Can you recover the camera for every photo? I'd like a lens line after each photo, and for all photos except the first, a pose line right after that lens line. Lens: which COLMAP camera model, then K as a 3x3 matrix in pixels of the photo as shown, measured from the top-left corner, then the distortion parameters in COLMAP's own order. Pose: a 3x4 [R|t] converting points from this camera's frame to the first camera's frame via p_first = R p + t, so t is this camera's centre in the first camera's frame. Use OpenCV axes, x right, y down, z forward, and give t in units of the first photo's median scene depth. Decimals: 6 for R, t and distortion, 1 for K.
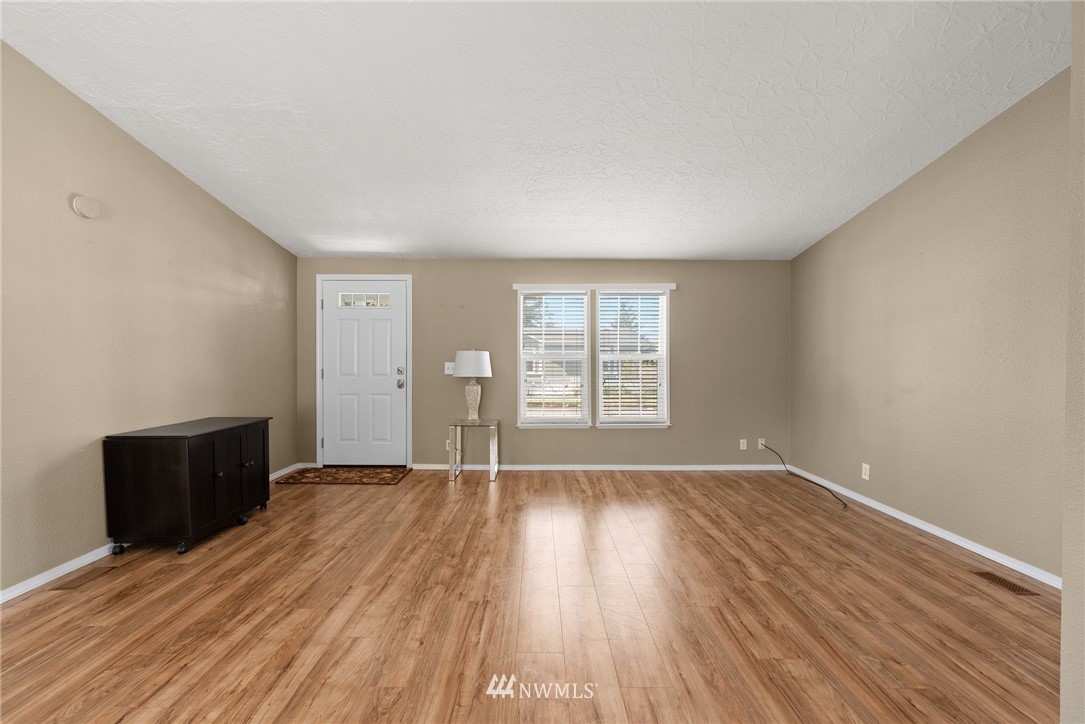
lens RADIAL K [[493.4, 0, 540.0], [0, 493.4, 364.1], [0, 0, 1]] dist [-0.003337, -0.000218]
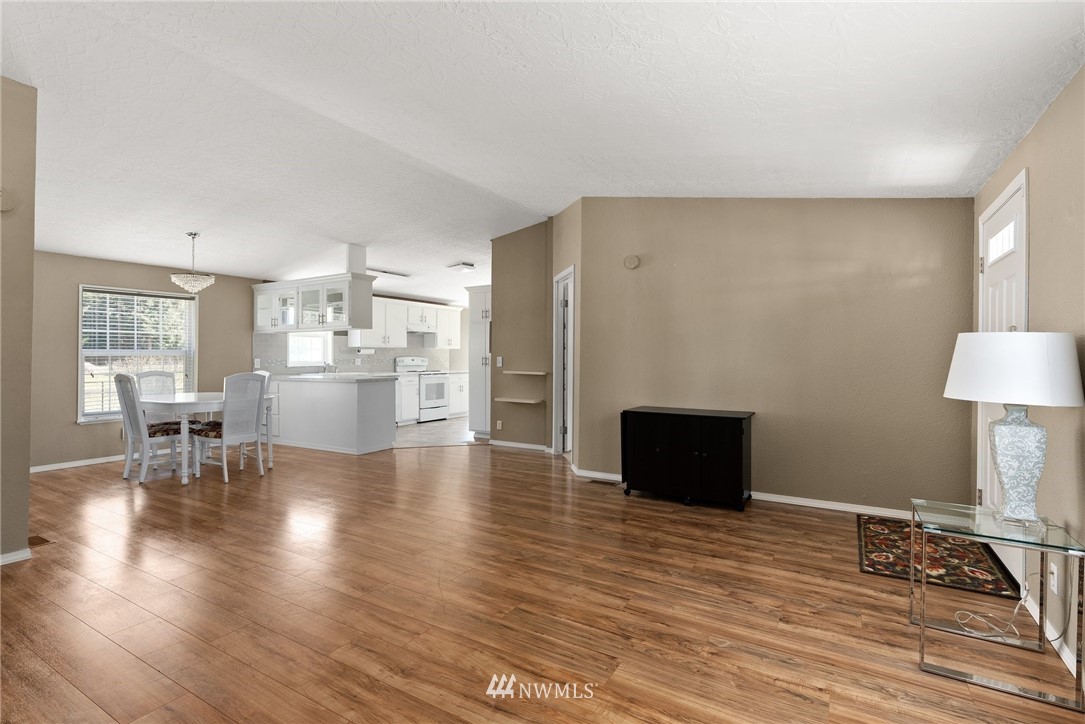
lens RADIAL K [[521.4, 0, 543.4], [0, 521.4, 356.3], [0, 0, 1]] dist [0.001052, 0.000207]
pose [[-0.510612, -0.004639, -0.859799, 0.768711], [-0.012298, 0.999923, 0.001909, -0.010602], [0.859723, 0.011548, -0.510629, 1.771975]]
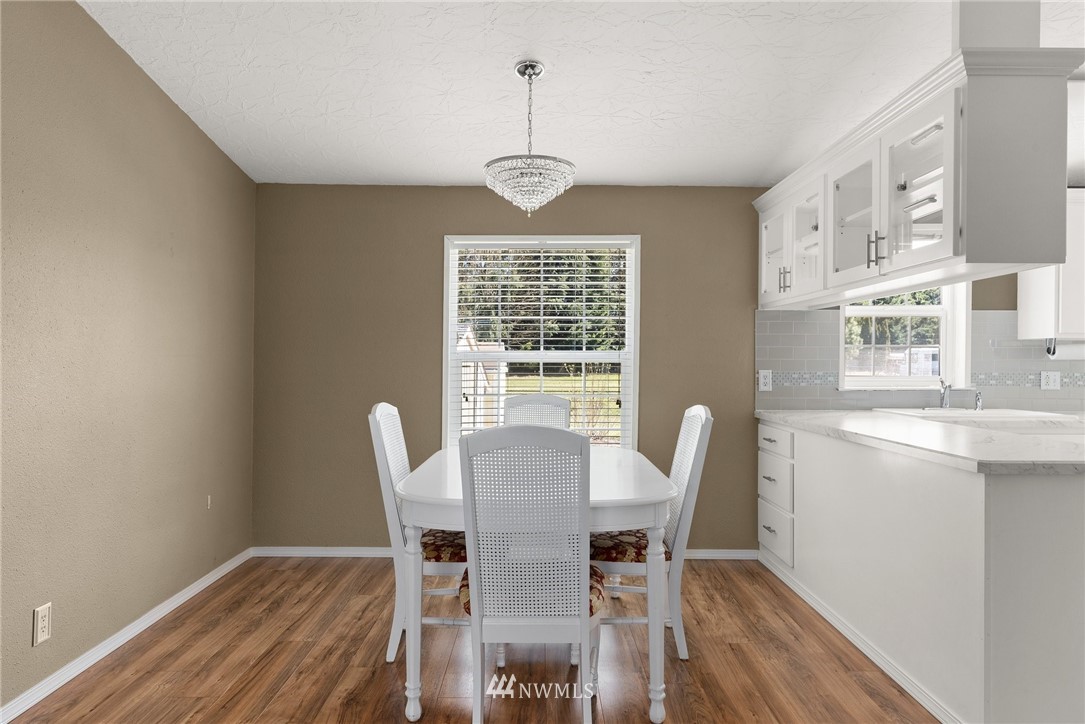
lens RADIAL K [[686.8, 0, 543.4], [0, 686.8, 358.6], [0, 0, 1]] dist [0.007806, 0.002109]
pose [[-0.999967, -0.008109, -0.000931, -0.323161], [-0.008118, 0.999917, 0.010052, -0.011791], [0.000849, 0.010059, -0.999949, 0.636513]]
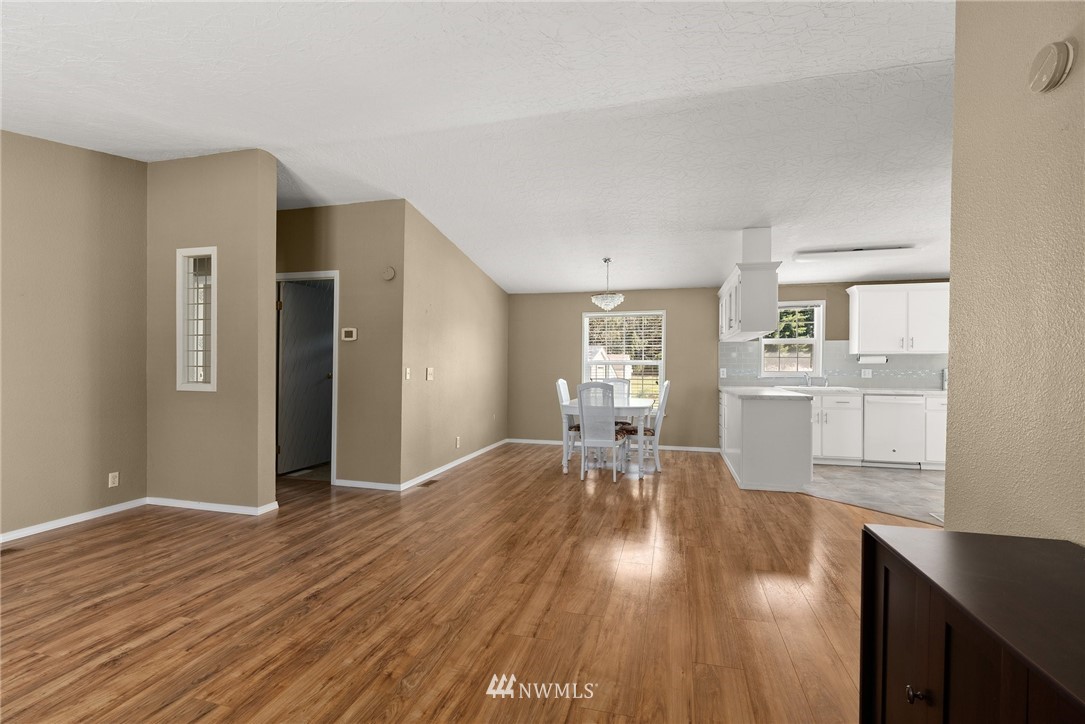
lens RADIAL K [[493.4, 0, 540.0], [0, 493.4, 364.1], [0, 0, 1]] dist [-0.003337, -0.000218]
pose [[-0.963794, -0.006638, 0.266564, -0.604575], [-0.003612, 0.999923, 0.011840, -0.022583], [-0.266622, 0.010449, -0.963745, 1.771893]]
